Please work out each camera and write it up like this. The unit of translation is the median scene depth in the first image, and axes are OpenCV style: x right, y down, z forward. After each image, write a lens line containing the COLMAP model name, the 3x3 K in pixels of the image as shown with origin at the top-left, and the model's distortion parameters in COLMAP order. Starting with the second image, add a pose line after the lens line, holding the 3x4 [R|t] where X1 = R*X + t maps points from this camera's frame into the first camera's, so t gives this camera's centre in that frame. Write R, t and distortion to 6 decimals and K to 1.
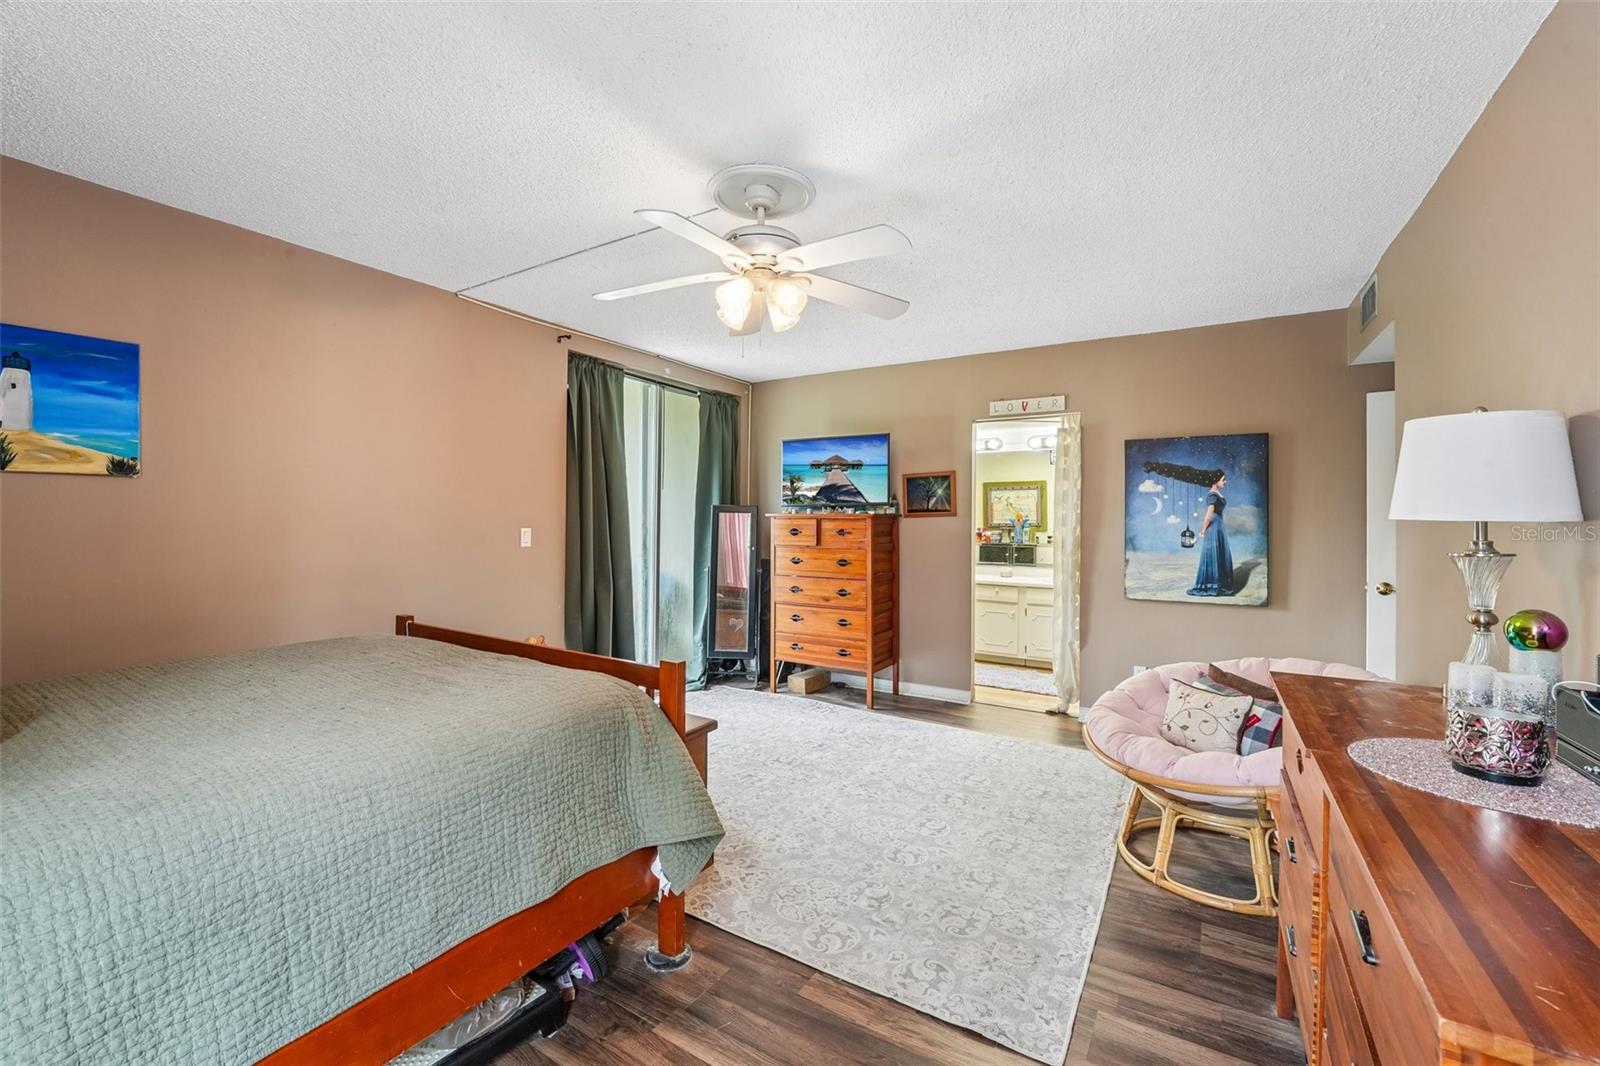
lens RADIAL K [[659.6, 0, 798.2], [0, 659.6, 512.5], [0, 0, 1]] dist [-0.002114, -0.000086]
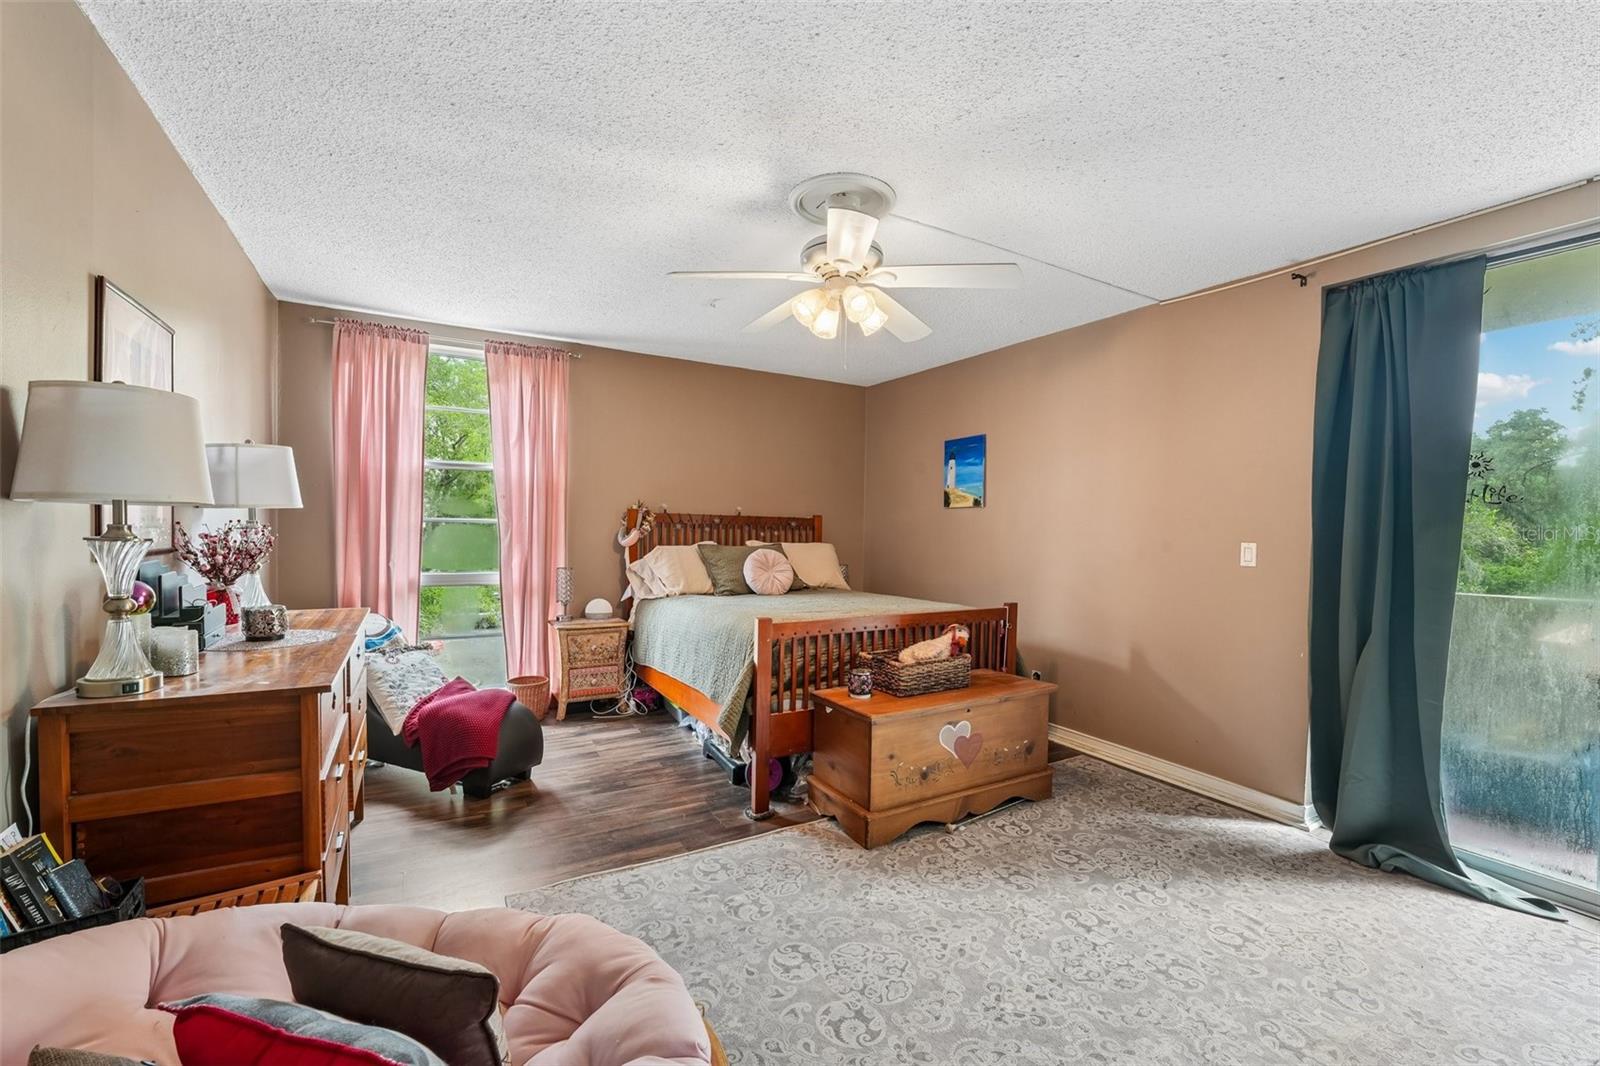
lens RADIAL K [[652.7, 0, 794.4], [0, 652.7, 536.2], [0, 0, 1]] dist [-0.020284, 0.005904]
pose [[-0.468320, -0.005762, -0.883540, 0.866237], [-0.011767, 0.999931, -0.000284, 0.035471], [0.883480, 0.010264, -0.468356, 1.414379]]
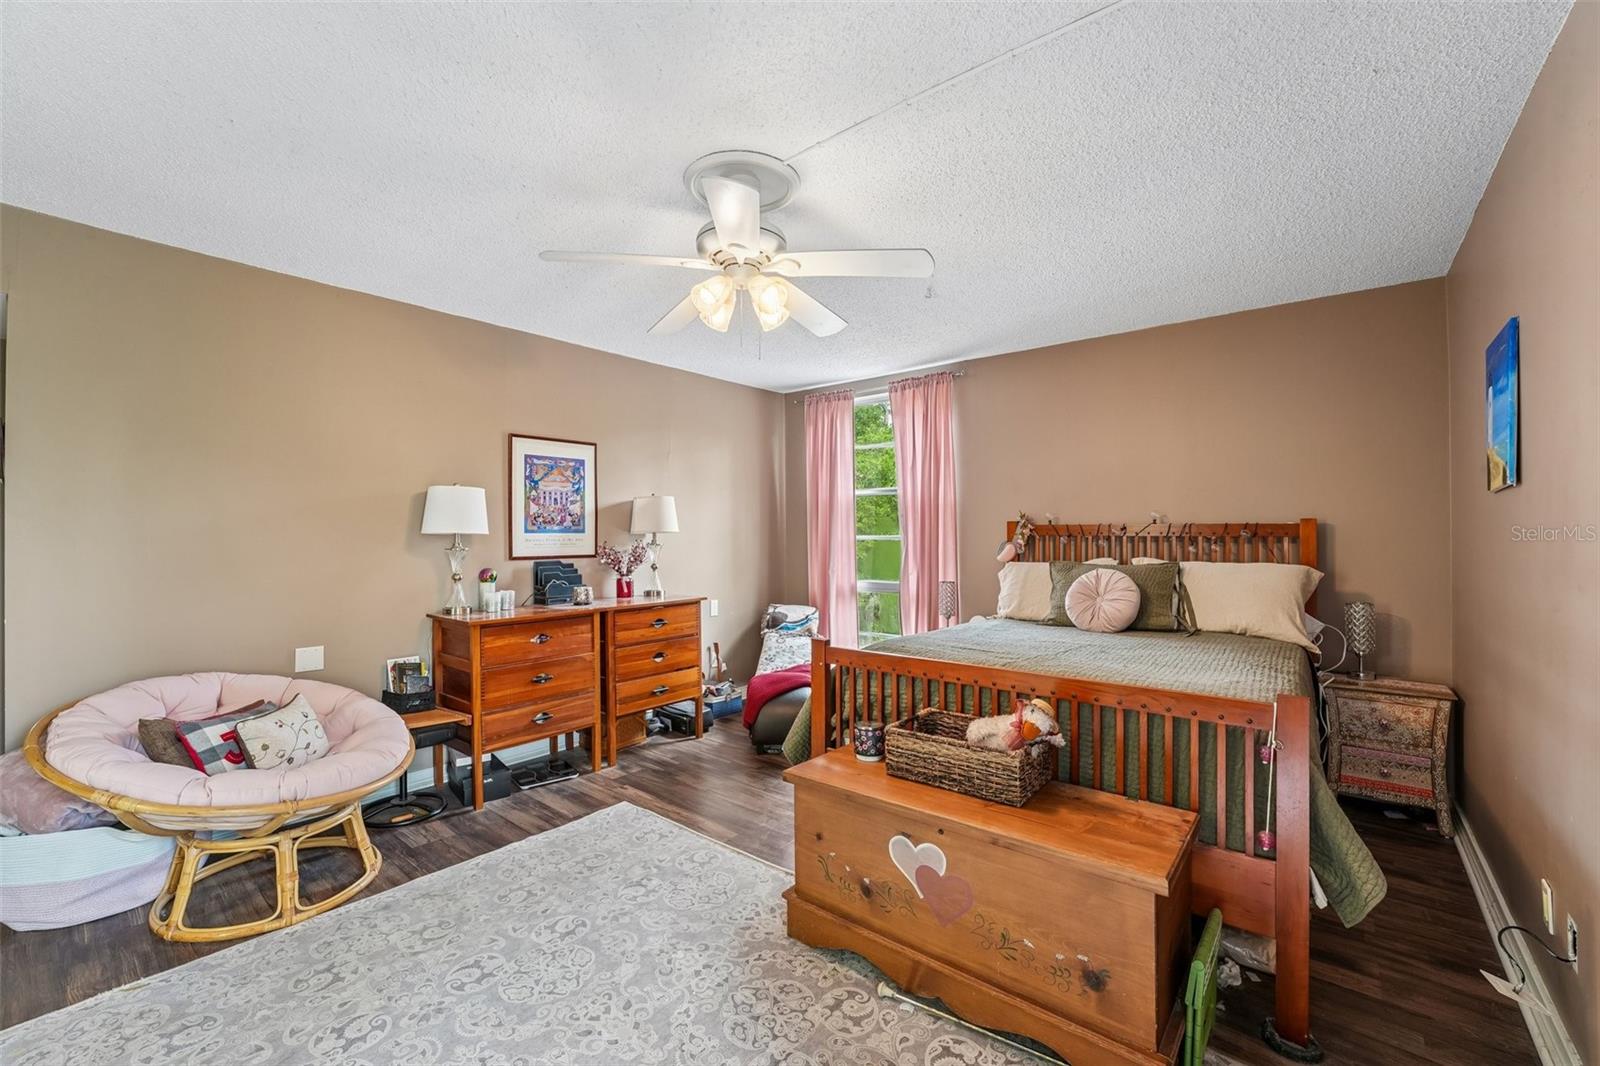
lens RADIAL K [[653.7, 0, 800.0], [0, 653.7, 533.0], [0, 0, 1]] dist [-0.000943, -0.000067]
pose [[-0.991620, -0.005984, 0.129048, -0.256953], [-0.008609, 0.999767, -0.019795, 0.028280], [-0.128900, -0.020740, -0.991441, 1.898391]]
